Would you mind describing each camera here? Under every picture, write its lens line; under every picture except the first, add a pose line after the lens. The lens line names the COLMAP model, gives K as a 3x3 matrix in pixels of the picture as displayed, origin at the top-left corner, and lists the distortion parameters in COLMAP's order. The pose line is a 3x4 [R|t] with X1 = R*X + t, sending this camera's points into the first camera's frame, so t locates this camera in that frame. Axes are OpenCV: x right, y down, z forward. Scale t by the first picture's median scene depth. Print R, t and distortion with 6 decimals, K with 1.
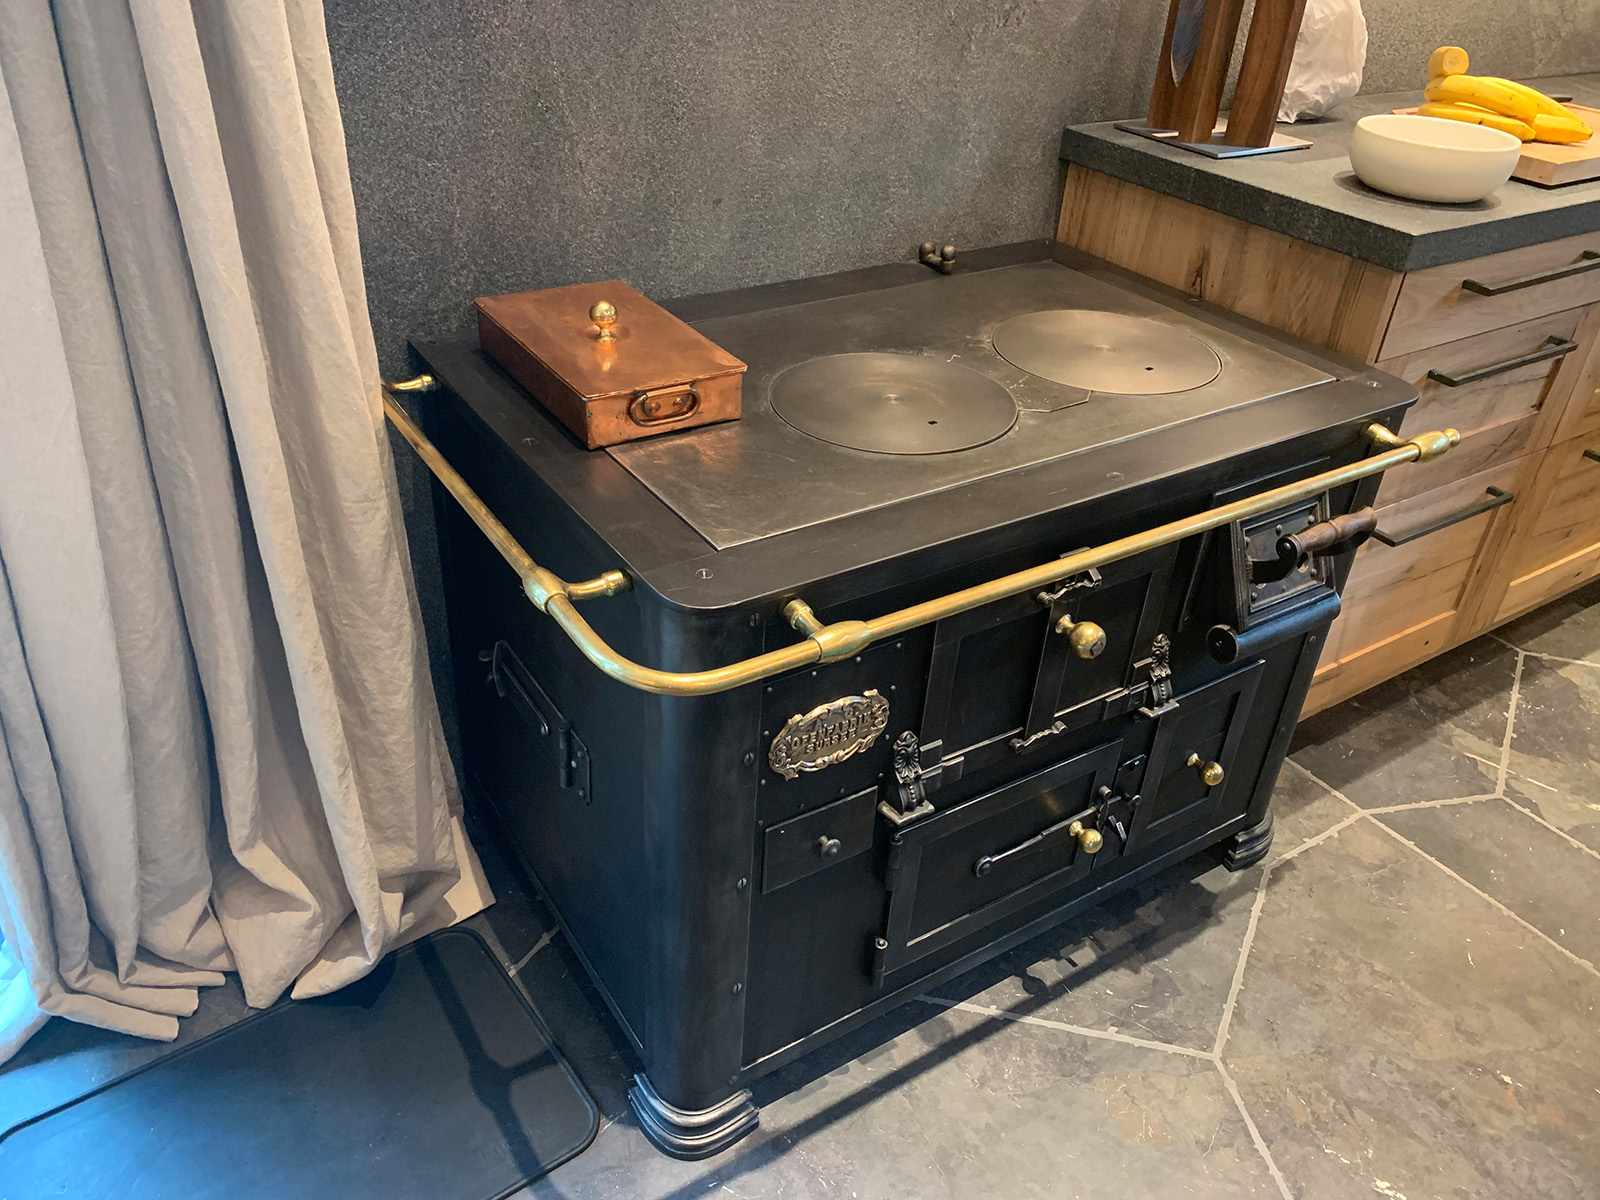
lens RADIAL K [[1232.3, 0, 782.5], [0, 1232.3, 596.3], [0, 0, 1]] dist [0.017906, -0.023197]
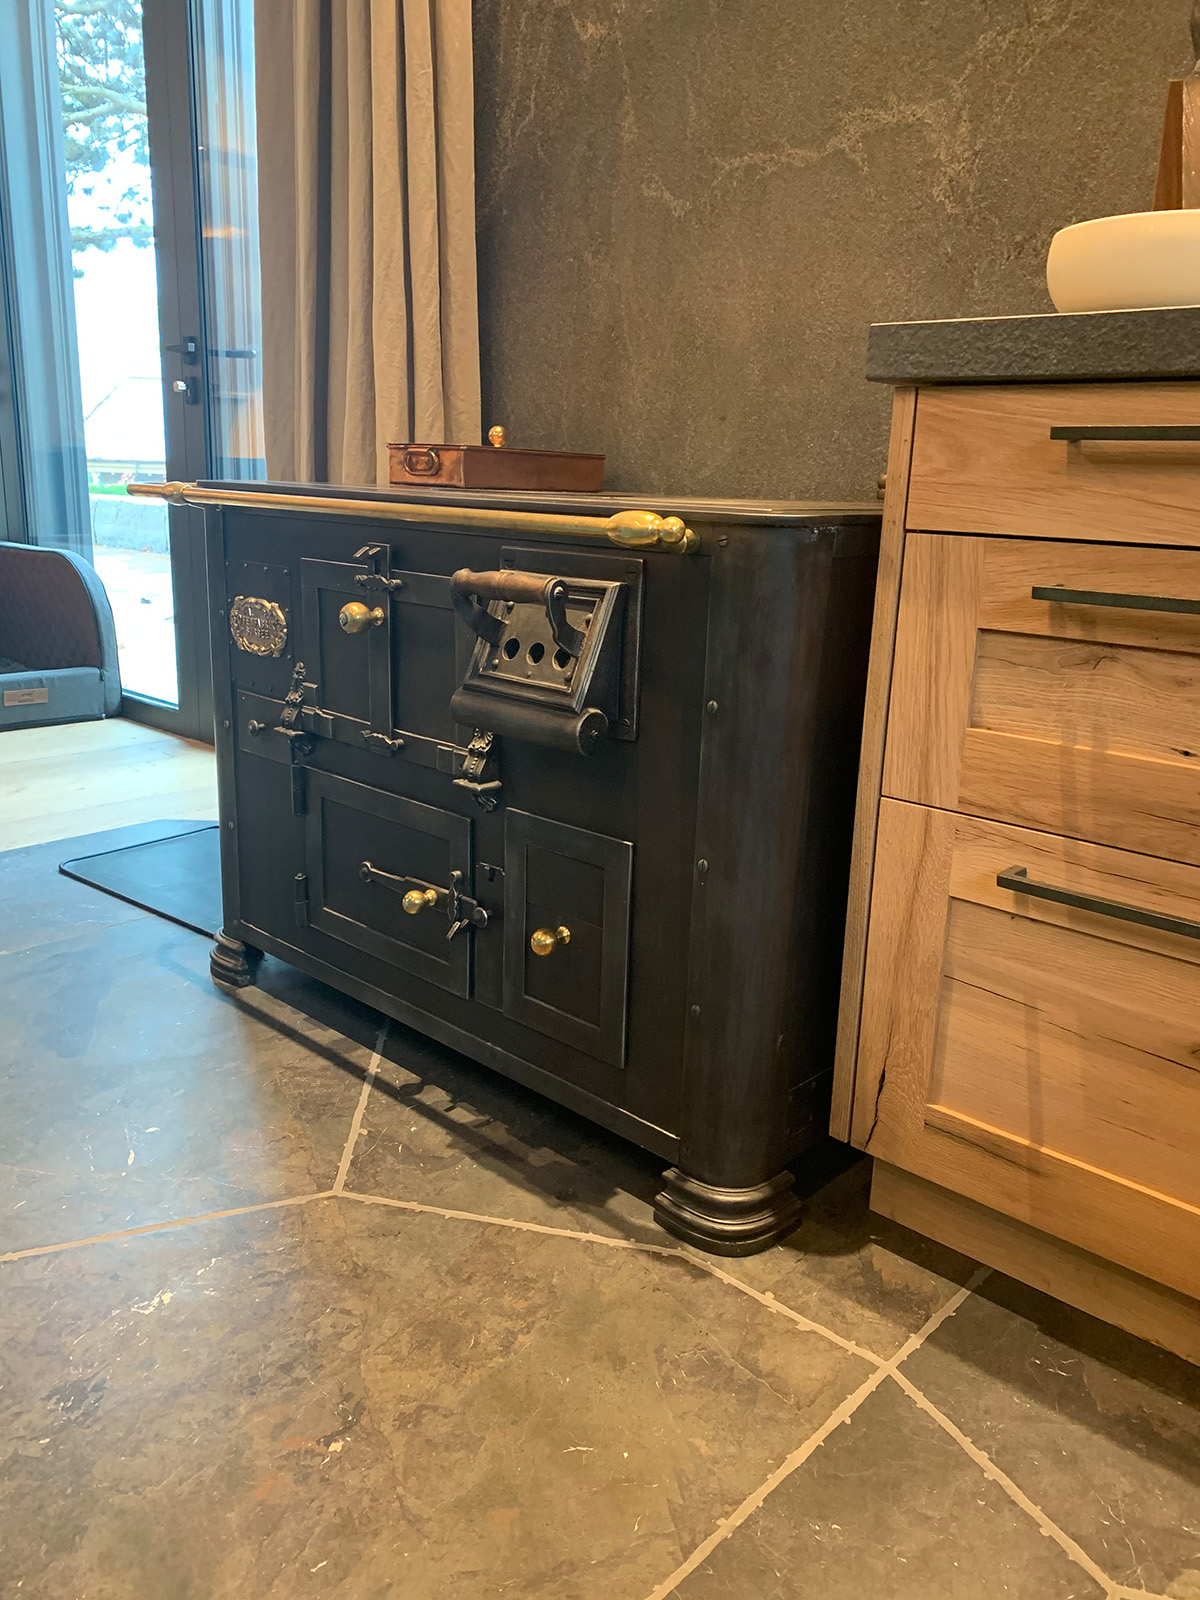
lens RADIAL K [[1232.3, 0, 591.3], [0, 1232.3, 770.4], [0, 0, 1]] dist [0.017906, -0.023197]
pose [[0.241417, 0.188914, -0.951856, 1.192797], [-0.538542, 0.842045, 0.030530, 0.000620], [0.807273, 0.505244, 0.305022, 0.747383]]
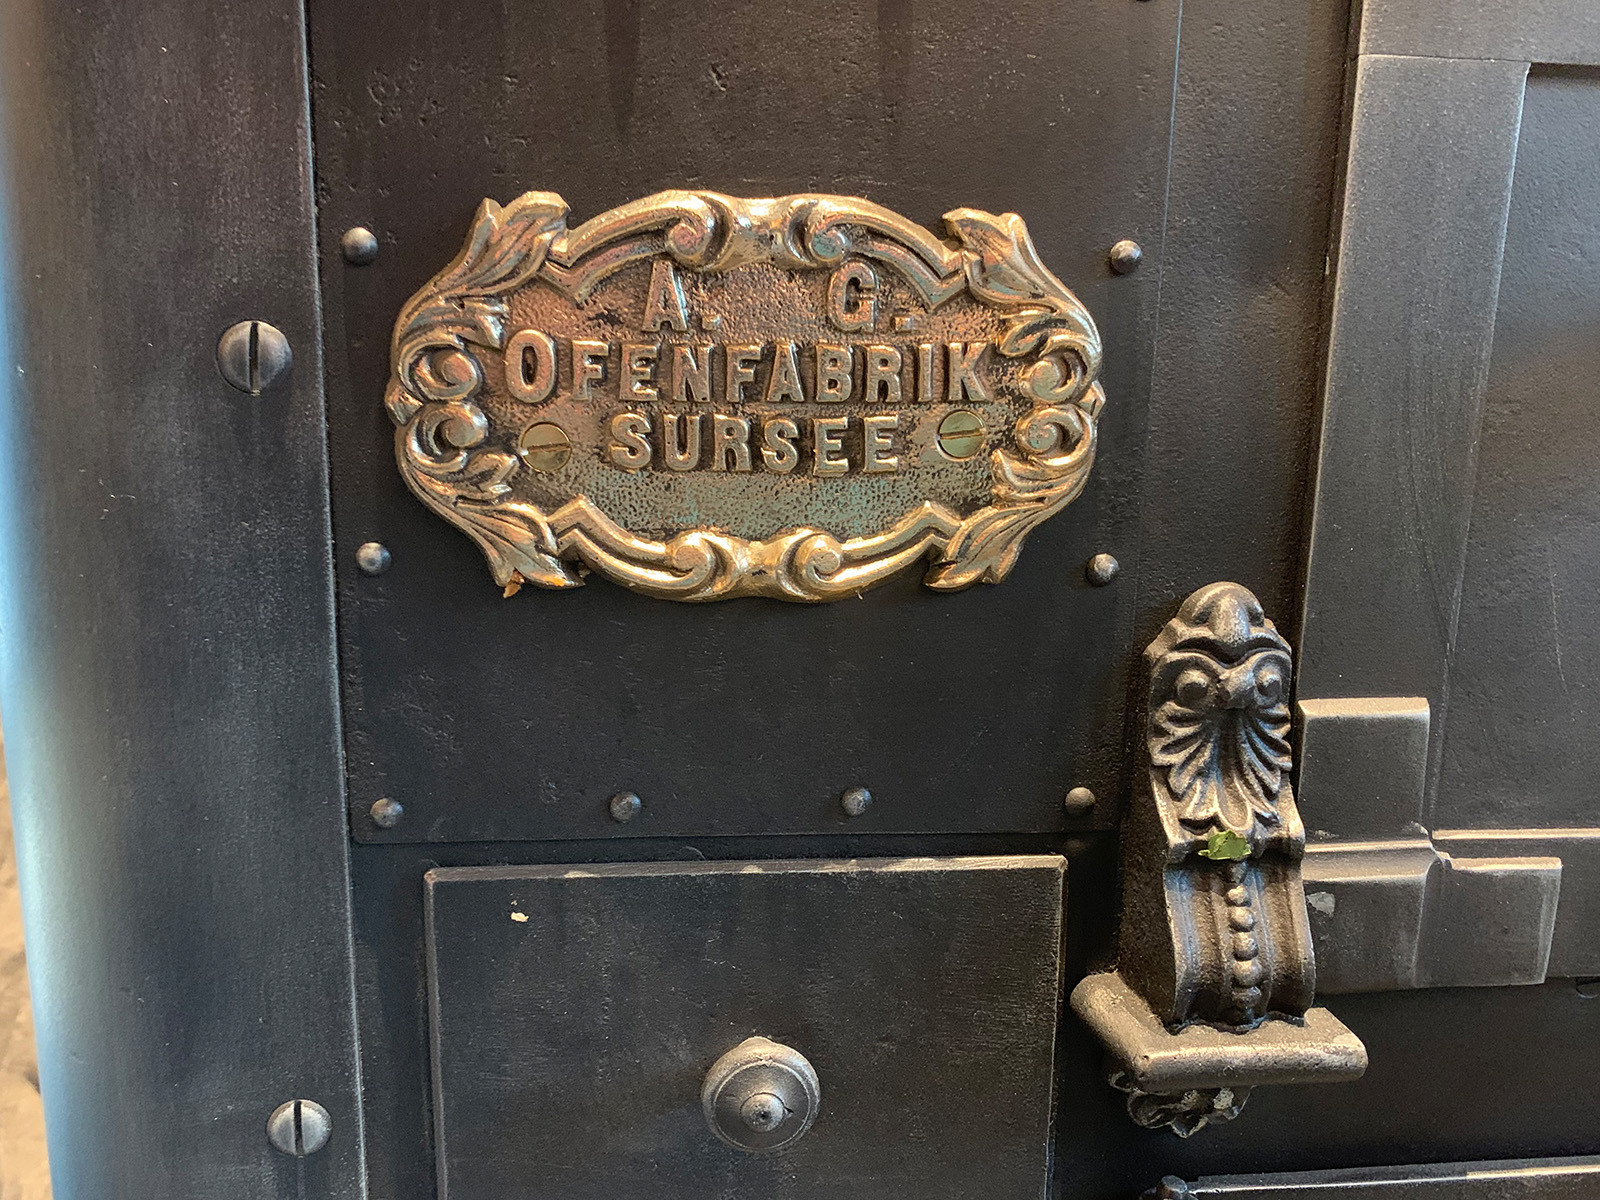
lens RADIAL K [[1232.3, 0, 804.2], [0, 1232.3, 589.1], [0, 0, 1]] dist [0.017906, -0.023197]
pose [[0.892083, 0.051714, -0.448902, 0.108173], [-0.218947, 0.918493, -0.329291, 0.160006], [0.395285, 0.392041, 0.830695, 0.662693]]
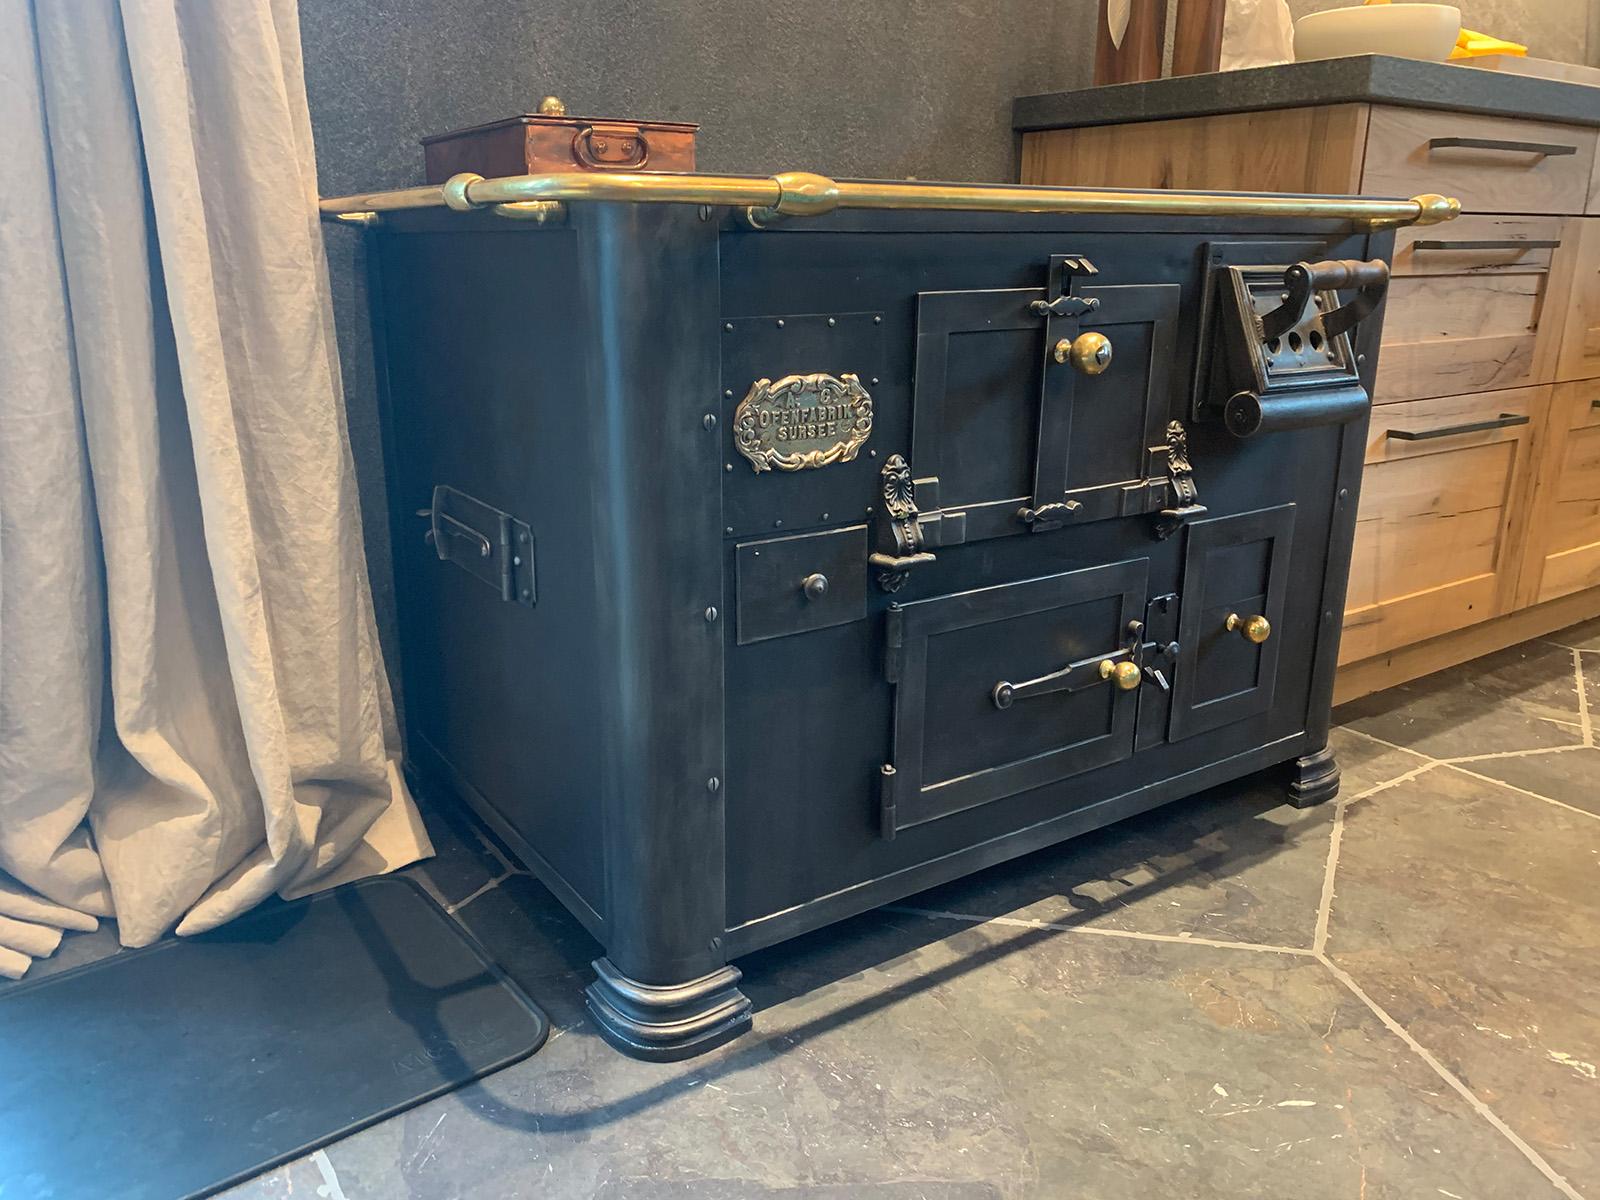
lens RADIAL K [[1232.3, 0, 779.4], [0, 1232.3, 592.0], [0, 0, 1]] dist [0.017906, -0.023197]
pose [[0.998687, -0.050953, 0.005266, 0.007837], [0.050333, 0.957025, -0.285603, 0.368943], [0.009513, 0.285493, 0.958334, 0.160429]]
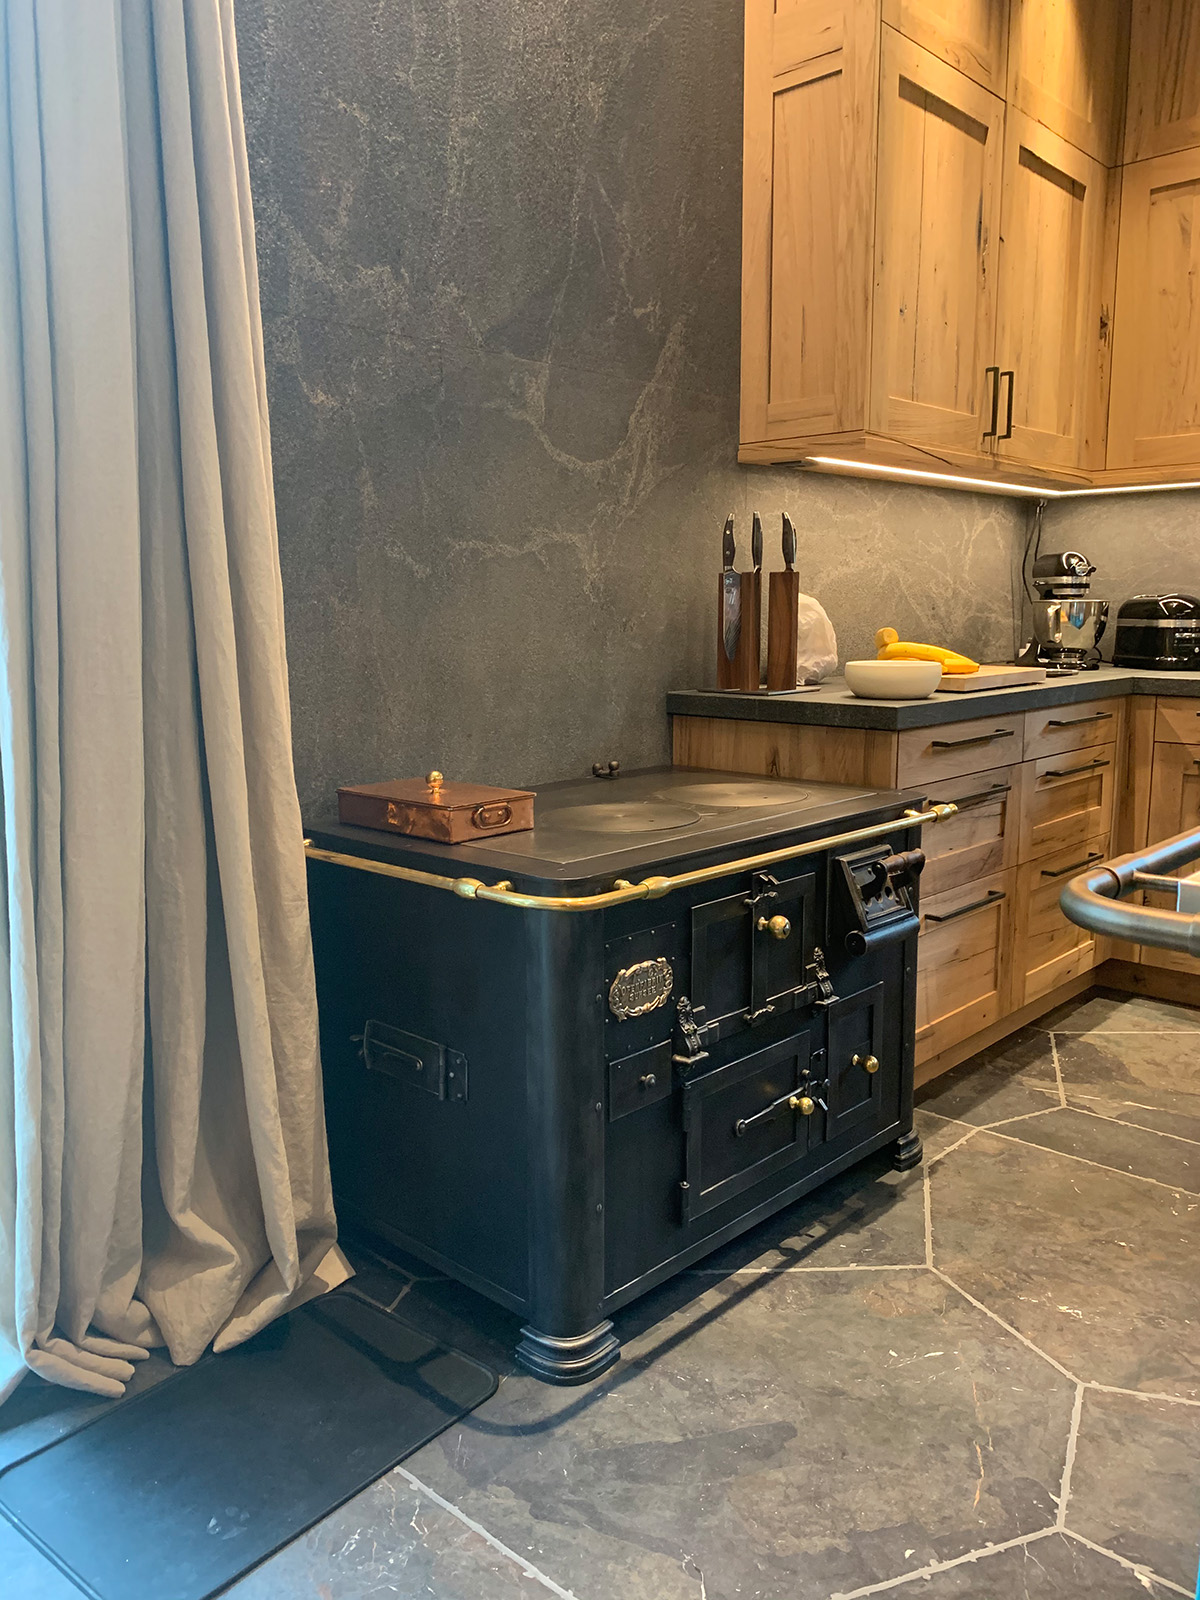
lens RADIAL K [[1232.3, 0, 597.5], [0, 1232.3, 782.2], [0, 0, 1]] dist [0.017906, -0.023197]
pose [[0.968051, -0.090502, 0.233853, -0.272452], [0.178023, 0.904832, -0.386765, 0.361101], [-0.176595, 0.416040, 0.892034, -0.363996]]
